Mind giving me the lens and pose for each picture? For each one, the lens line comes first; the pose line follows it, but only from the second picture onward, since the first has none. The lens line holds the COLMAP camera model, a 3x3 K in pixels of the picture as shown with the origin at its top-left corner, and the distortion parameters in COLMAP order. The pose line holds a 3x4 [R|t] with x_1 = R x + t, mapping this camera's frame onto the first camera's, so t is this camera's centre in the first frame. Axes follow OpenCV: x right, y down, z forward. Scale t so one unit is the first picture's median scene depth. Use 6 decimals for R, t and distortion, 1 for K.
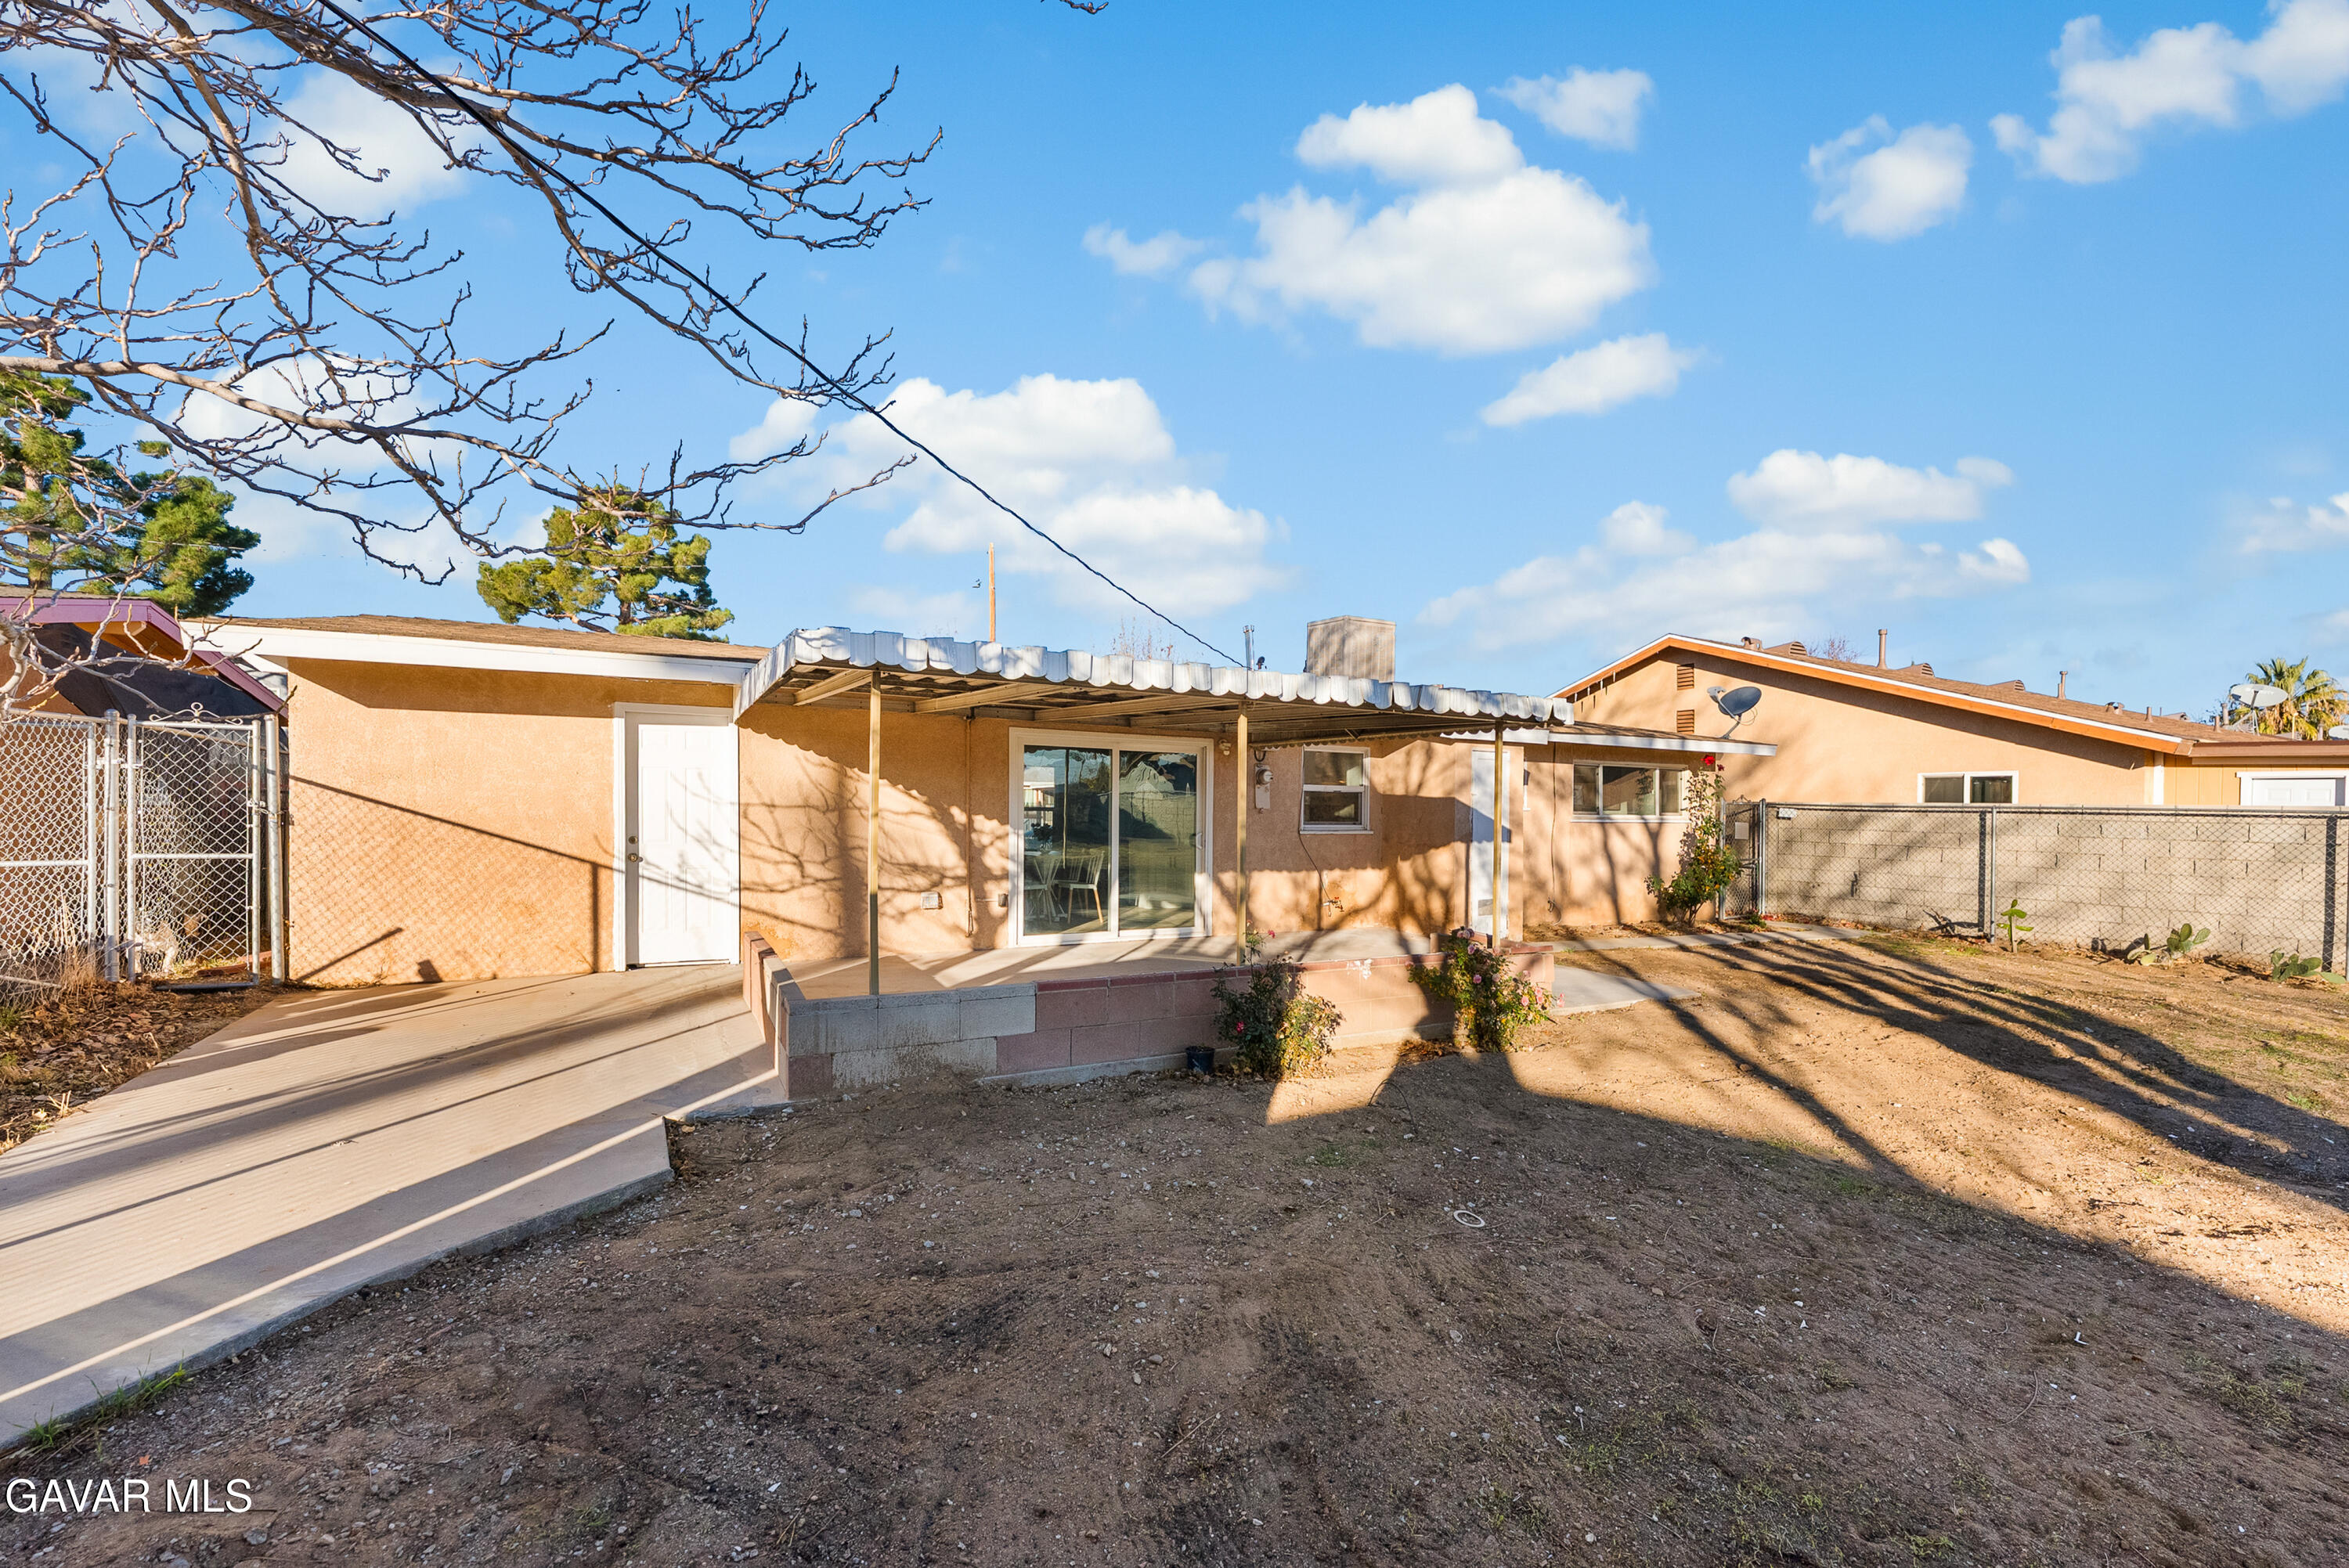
lens RADIAL K [[925.5, 0, 1180.6], [0, 925.5, 782.1], [0, 0, 1]] dist [-0.000937, 0.000125]
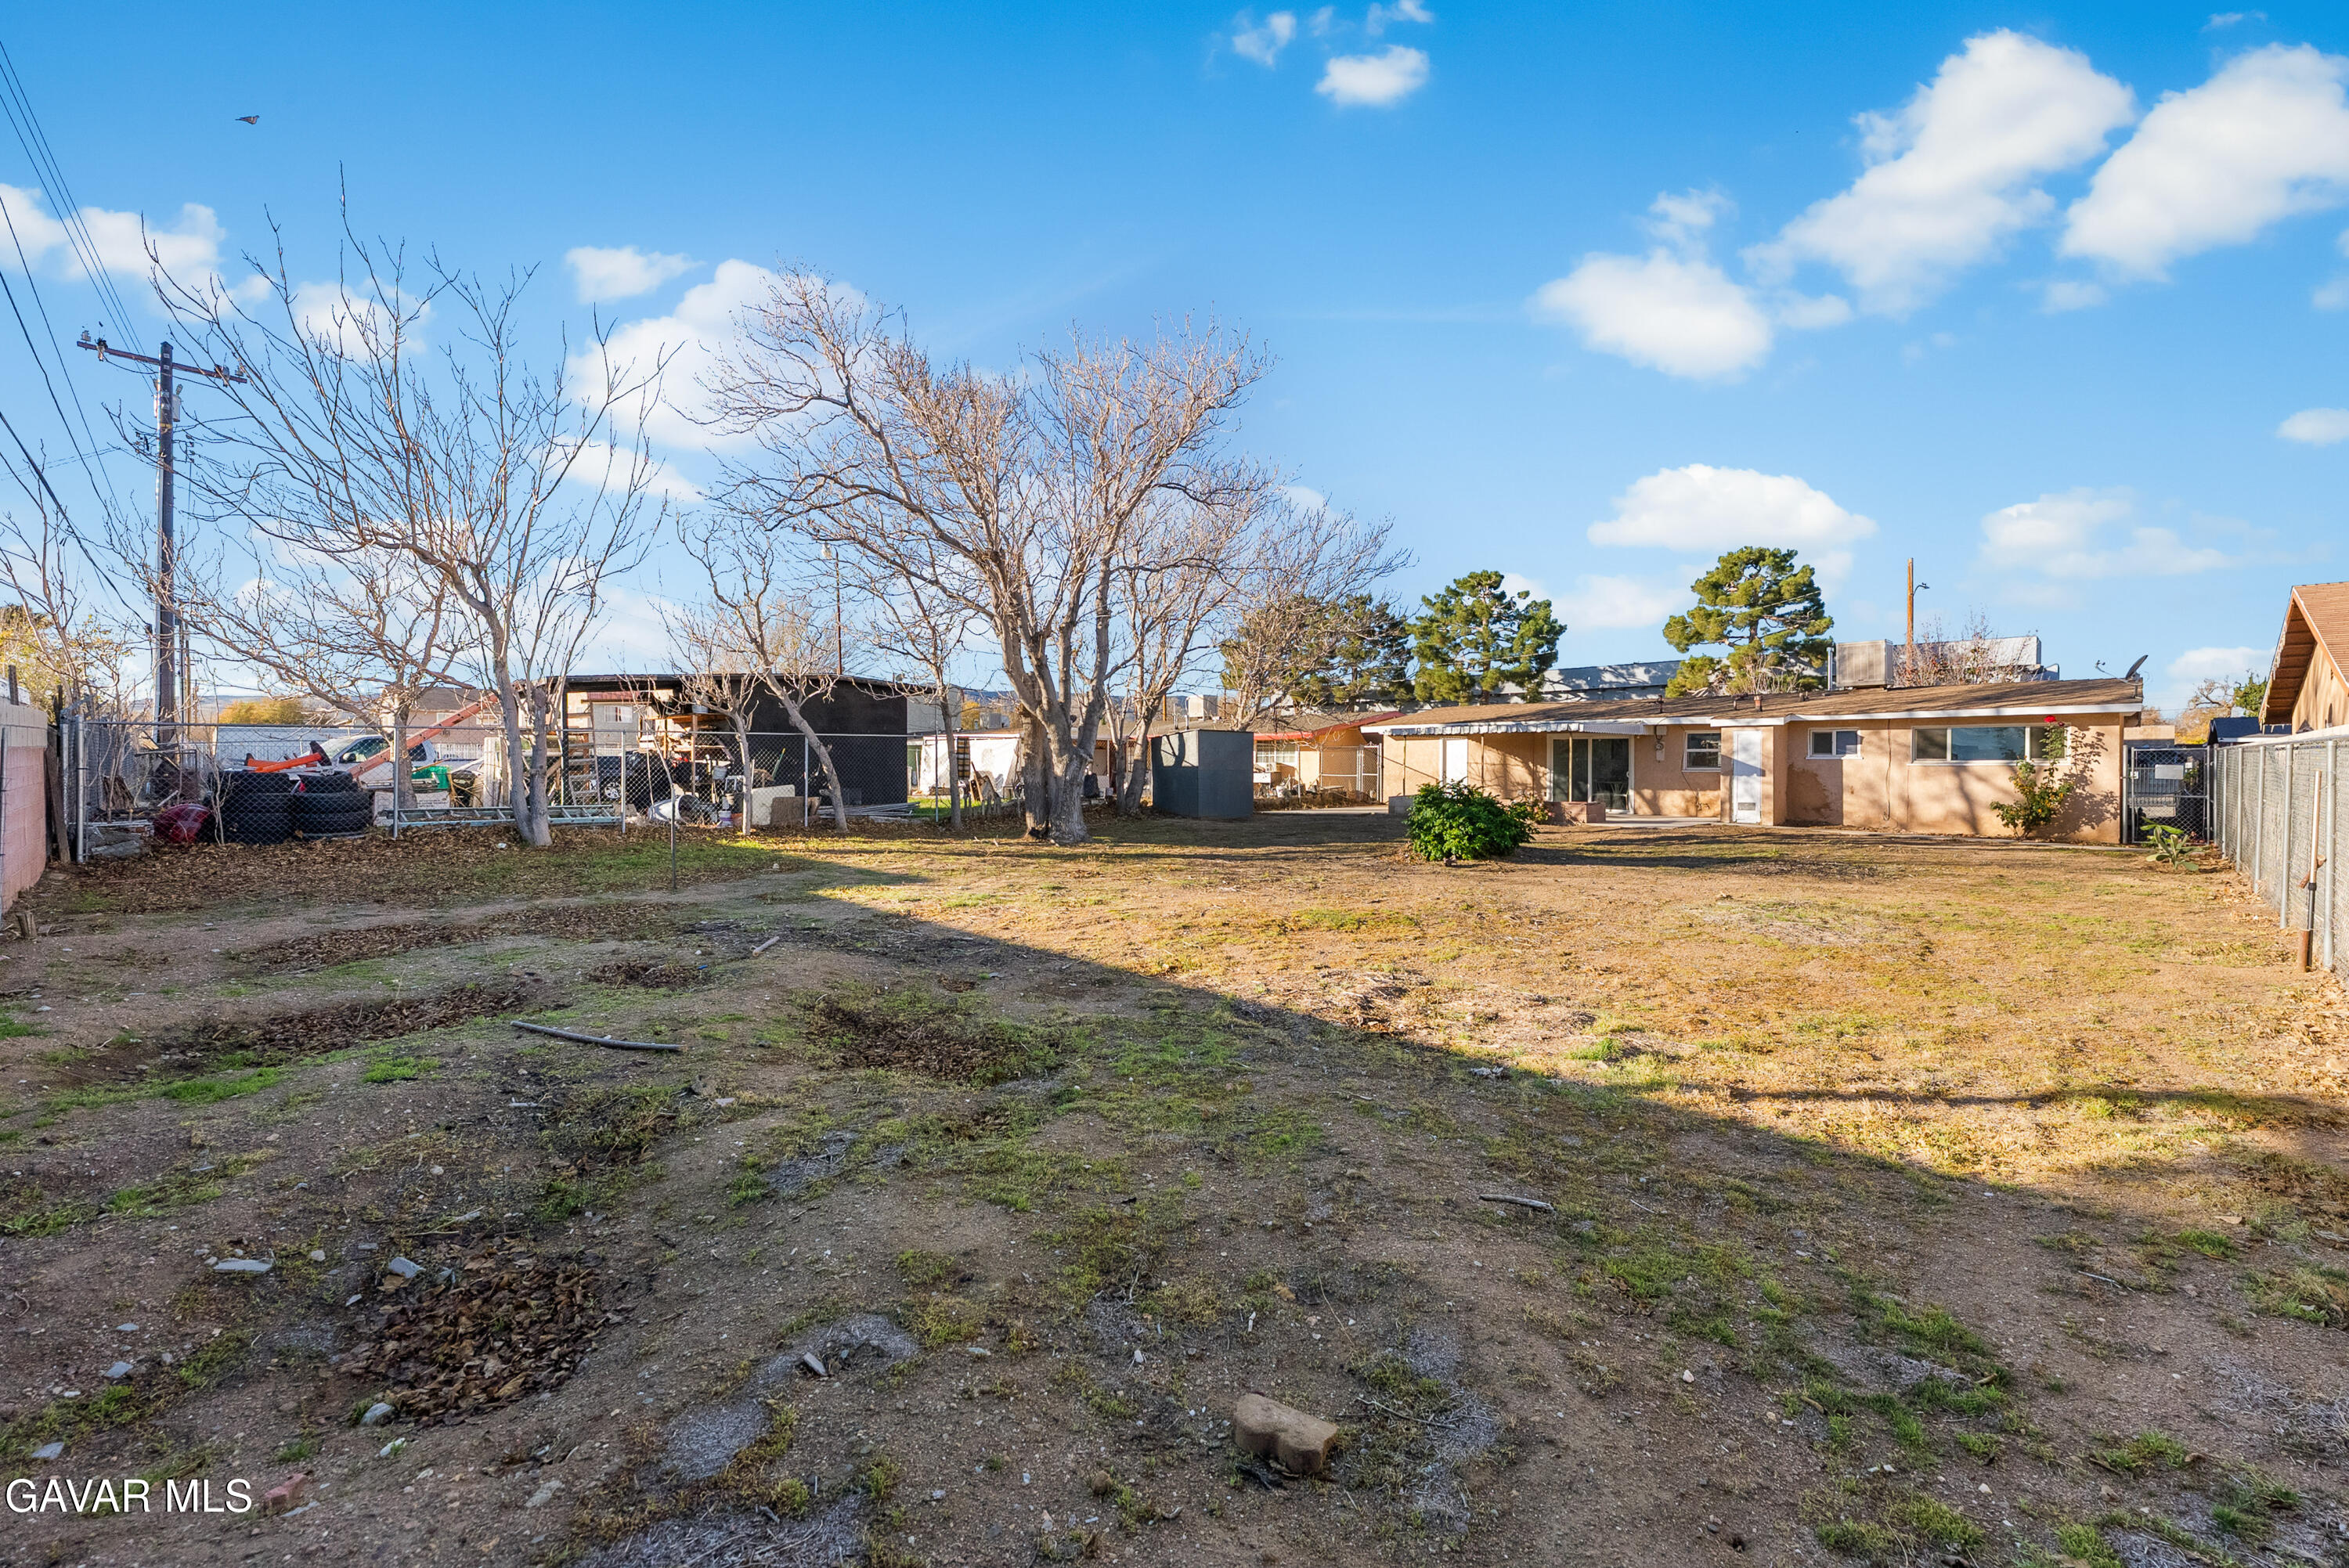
lens RADIAL K [[925.5, 0, 1180.6], [0, 925.5, 782.1], [0, 0, 1]] dist [-0.000937, 0.000125]
pose [[0.255640, 0.006319, -0.966751, 2.297732], [0.009034, 0.999919, 0.008924, 0.052213], [0.966730, -0.011015, 0.255562, -0.822305]]
